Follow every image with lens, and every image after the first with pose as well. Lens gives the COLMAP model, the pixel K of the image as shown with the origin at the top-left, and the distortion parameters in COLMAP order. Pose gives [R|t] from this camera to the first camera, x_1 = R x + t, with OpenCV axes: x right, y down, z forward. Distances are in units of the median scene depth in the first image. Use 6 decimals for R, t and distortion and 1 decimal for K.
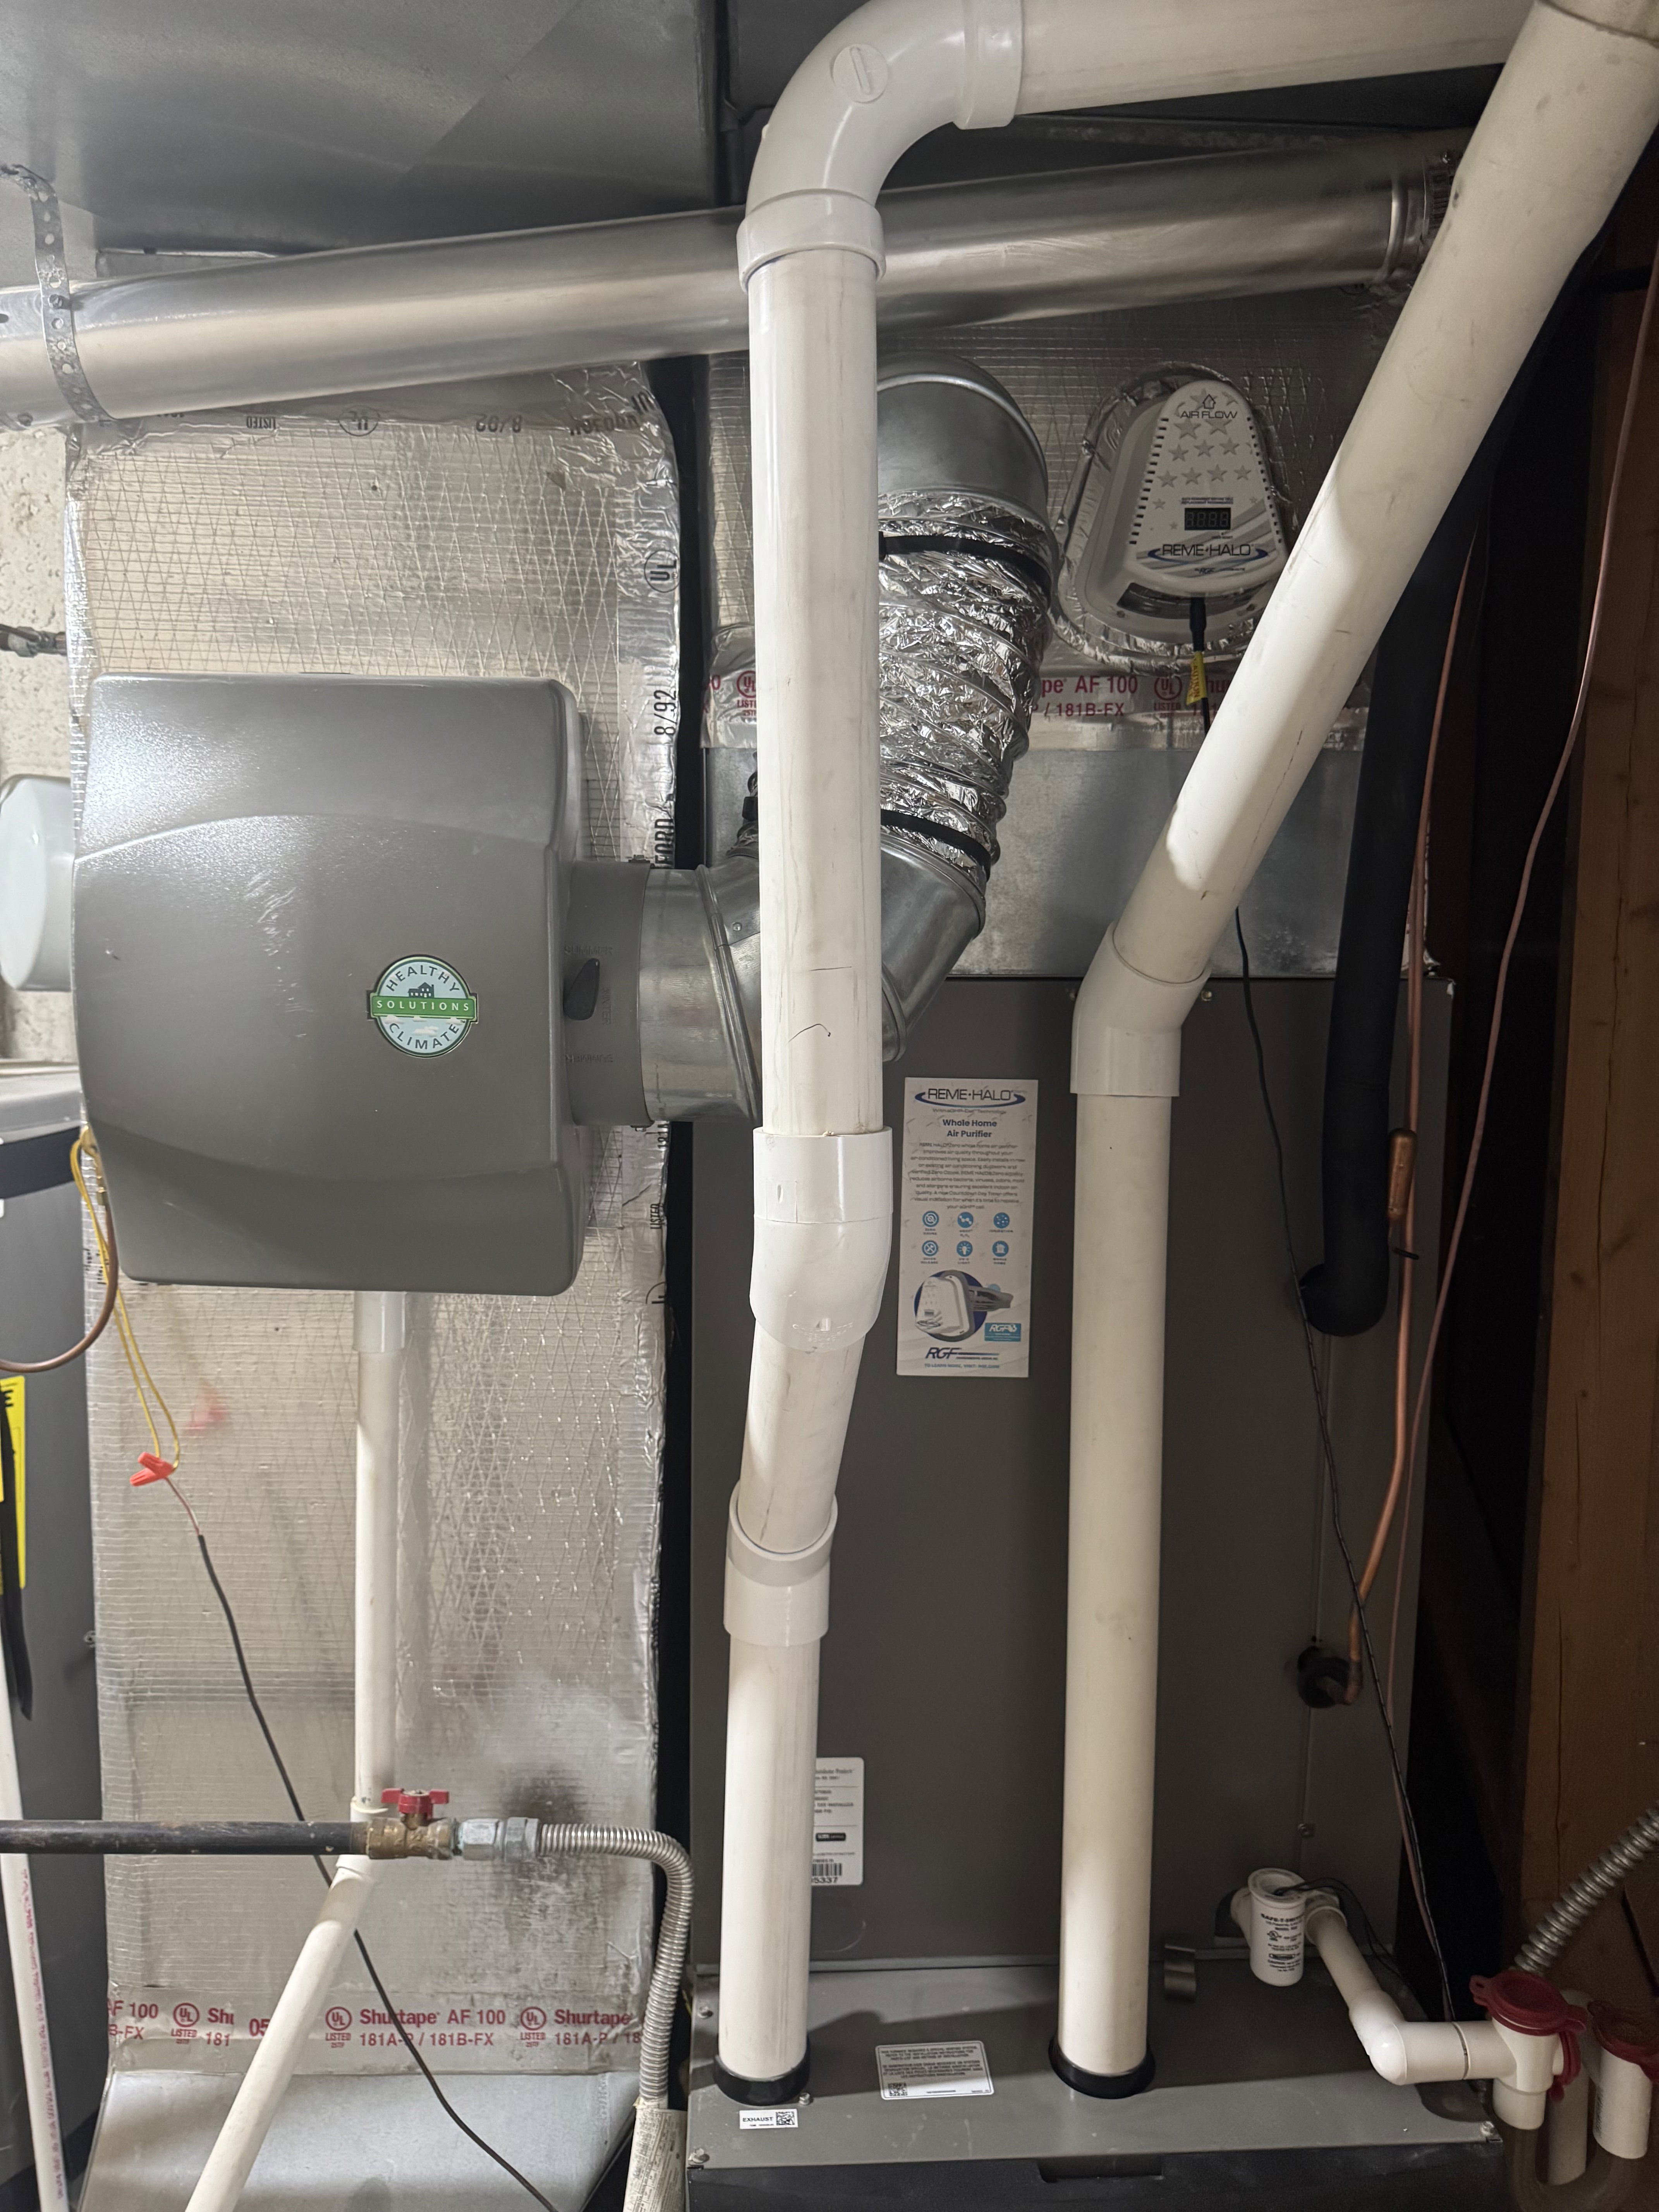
lens RADIAL K [[1568.0, 0, 825.4], [0, 1568.0, 1086.7], [0, 0, 1]] dist [0.069271, -0.094986]
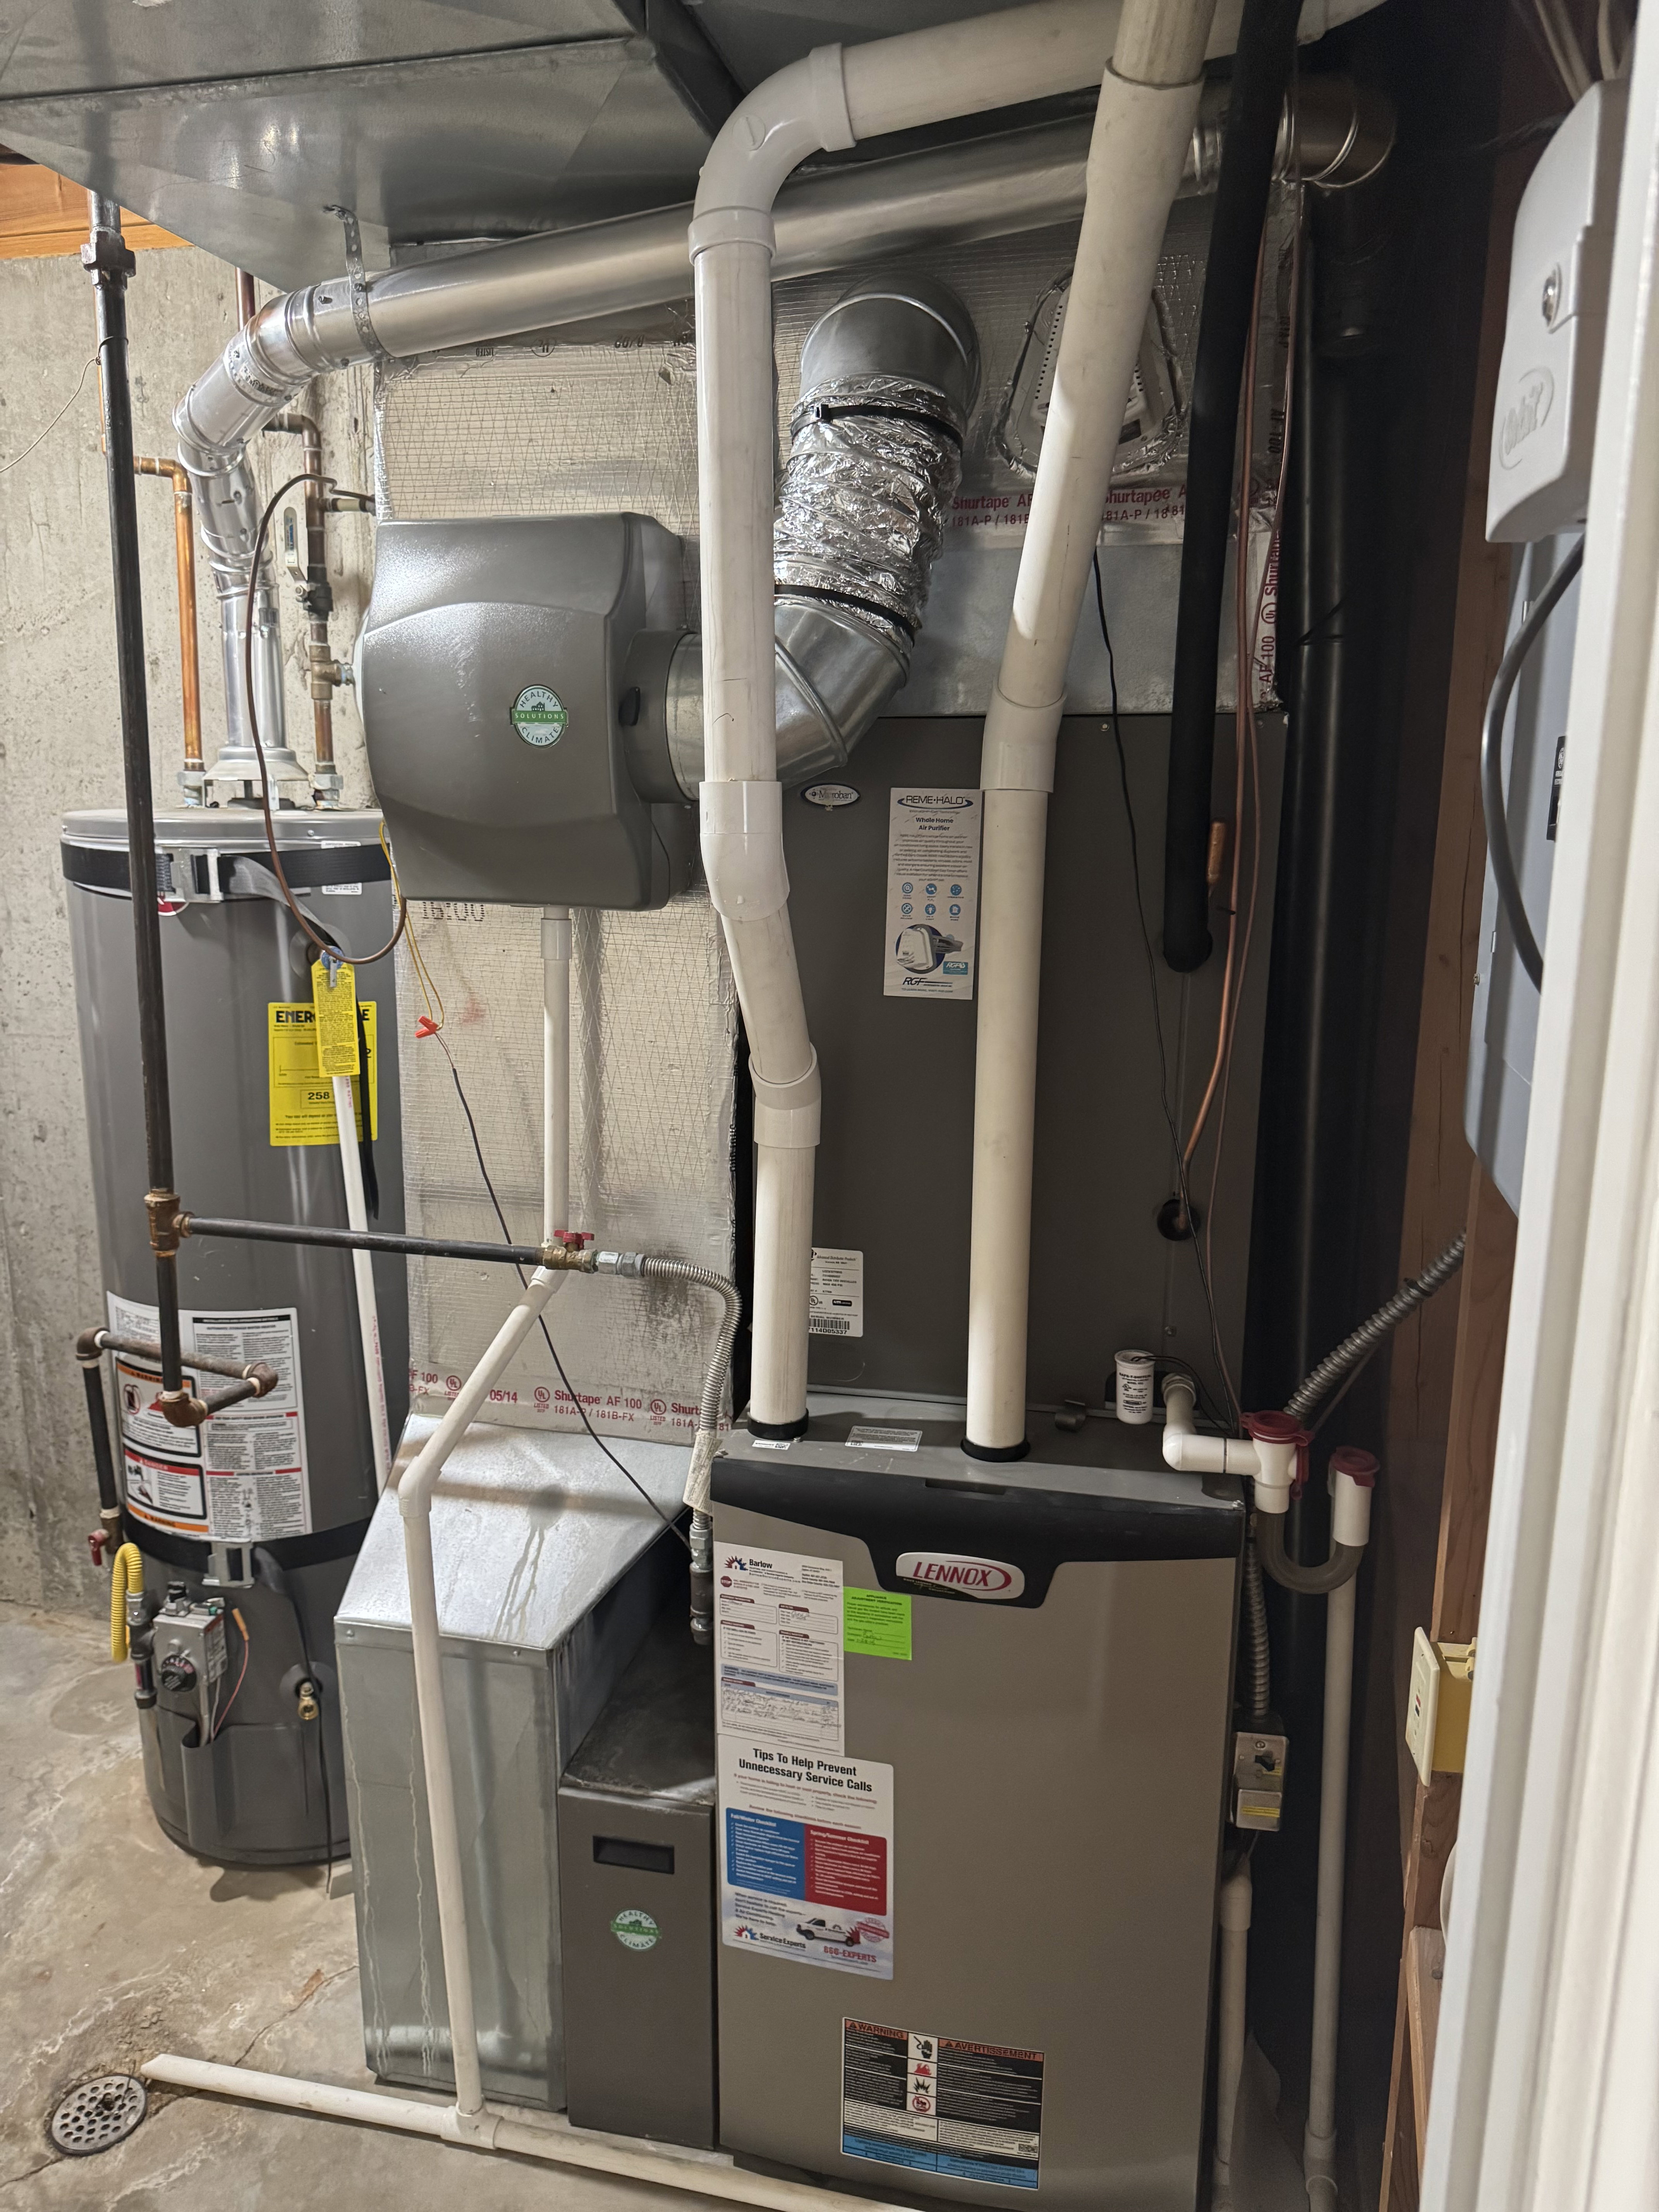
lens RADIAL K [[1568.0, 0, 821.8], [0, 1568.0, 1094.7], [0, 0, 1]] dist [0.069271, -0.094986]
pose [[0.967911, 0.053616, -0.245508, 0.365662], [-0.029462, 0.994448, 0.101021, 0.132802], [0.249561, -0.090546, 0.964117, -0.461506]]
